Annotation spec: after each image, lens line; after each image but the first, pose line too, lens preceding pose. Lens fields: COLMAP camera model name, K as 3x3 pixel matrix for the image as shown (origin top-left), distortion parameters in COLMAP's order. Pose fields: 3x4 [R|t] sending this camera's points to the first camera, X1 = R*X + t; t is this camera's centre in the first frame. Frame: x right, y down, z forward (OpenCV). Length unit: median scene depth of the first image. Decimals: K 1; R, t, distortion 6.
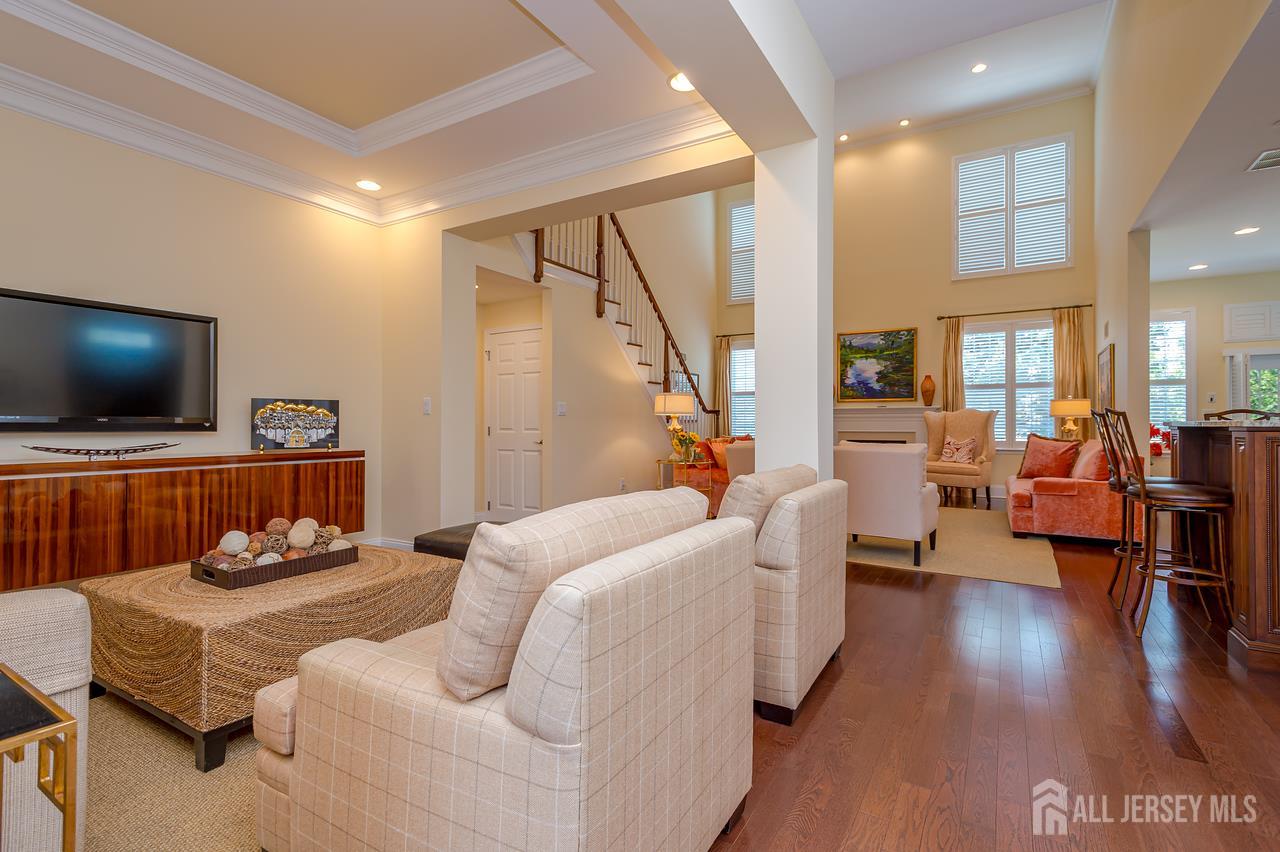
lens RADIAL K [[597.3, 0, 637.6], [0, 597.3, 424.9], [0, 0, 1]] dist [0.014883, -0.000745]
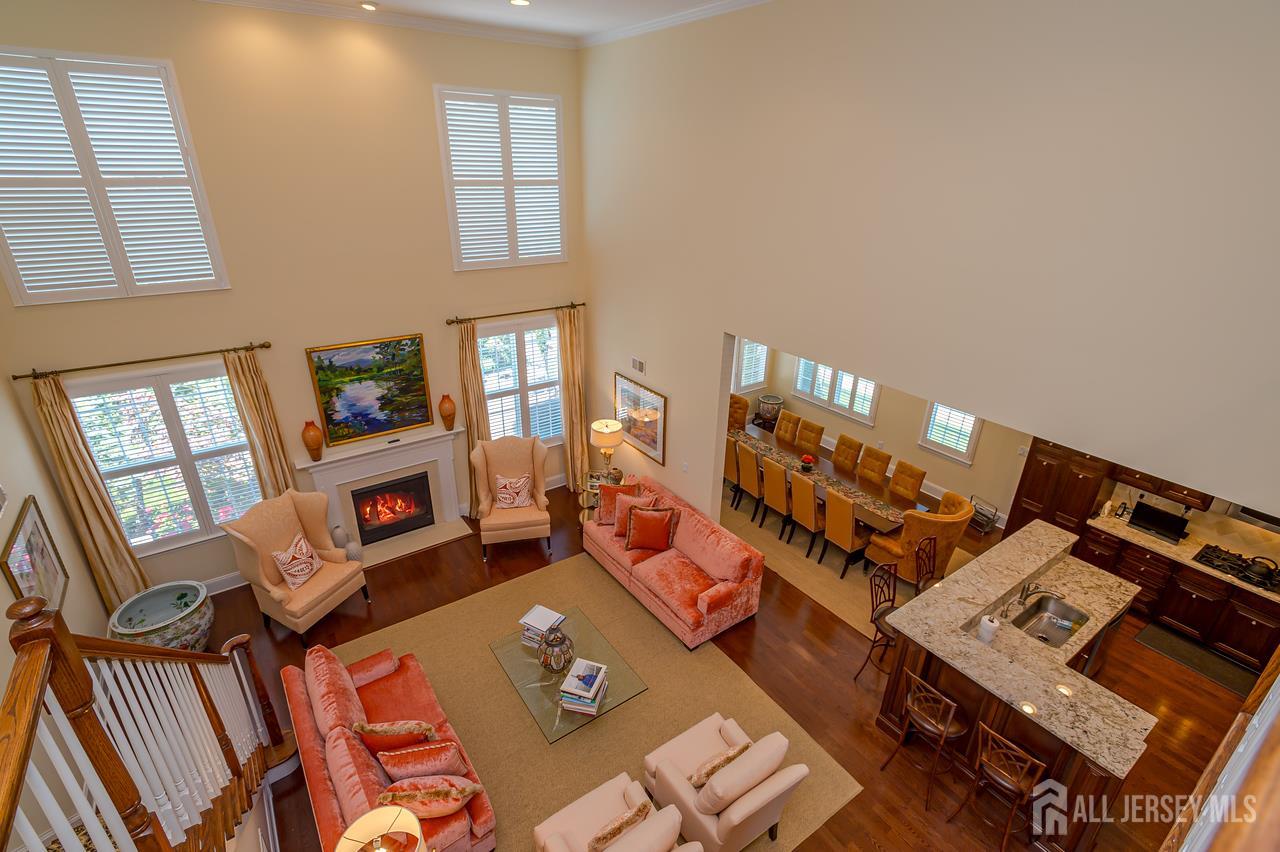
lens RADIAL K [[597.3, 0, 637.3], [0, 597.3, 429.0], [0, 0, 1]] dist [0.014883, -0.000745]
pose [[0.397584, -0.372185, 0.838692, -0.095823], [-0.013820, 0.911508, 0.411050, -0.375016], [-0.917462, -0.175018, 0.357258, 0.485164]]
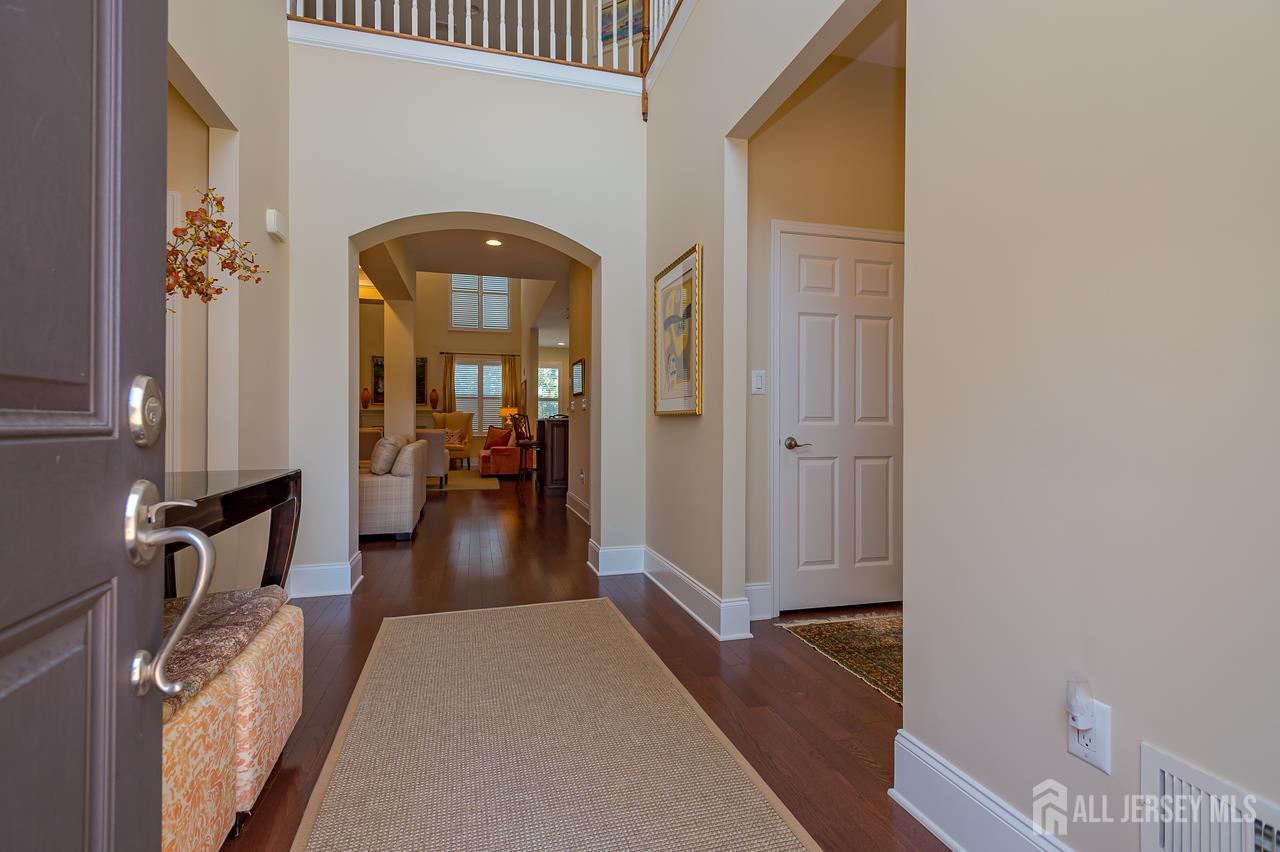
lens RADIAL K [[597.3, 0, 640.1], [0, 597.3, 423.7], [0, 0, 1]] dist [0.014883, -0.000745]
pose [[0.683315, 0.001139, 0.730122, -0.284938], [-0.001930, 0.999998, 0.000245, 0.004856], [-0.730121, -0.001576, 0.683316, -0.452731]]
